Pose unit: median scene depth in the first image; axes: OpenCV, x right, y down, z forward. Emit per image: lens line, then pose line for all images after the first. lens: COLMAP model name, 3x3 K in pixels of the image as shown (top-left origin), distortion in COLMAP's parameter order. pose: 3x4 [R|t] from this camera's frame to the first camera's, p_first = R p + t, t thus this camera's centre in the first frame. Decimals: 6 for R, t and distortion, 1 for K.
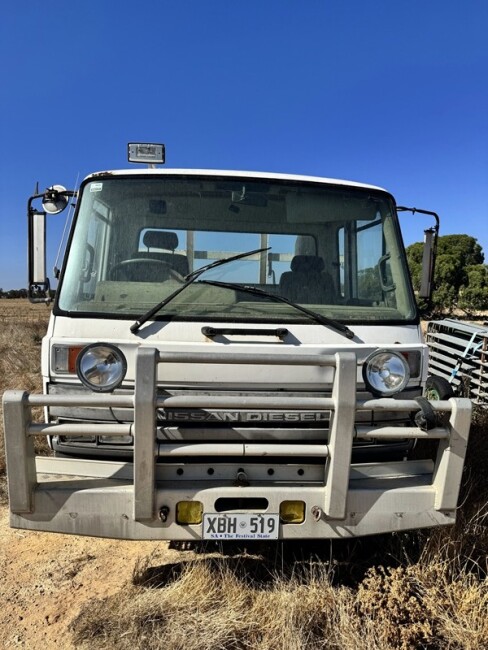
lens RADIAL K [[458.3, 0, 244.0], [0, 458.3, 325.0], [0, 0, 1]] dist [-0.000223, -0.001661]
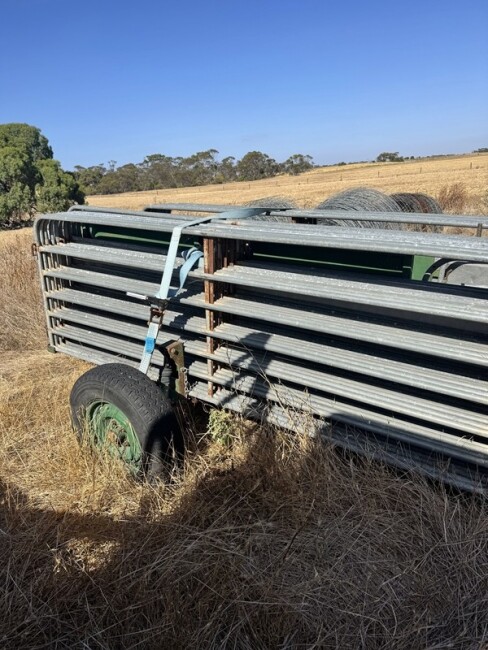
lens RADIAL K [[451.0, 0, 244.7], [0, 451.0, 333.7], [0, 0, 1]] dist [0.024284, -0.032551]
pose [[0.647894, -0.285392, 0.706247, 0.212082], [0.124153, 0.954327, 0.271746, 0.003808], [-0.751545, -0.088380, 0.653735, 0.599176]]
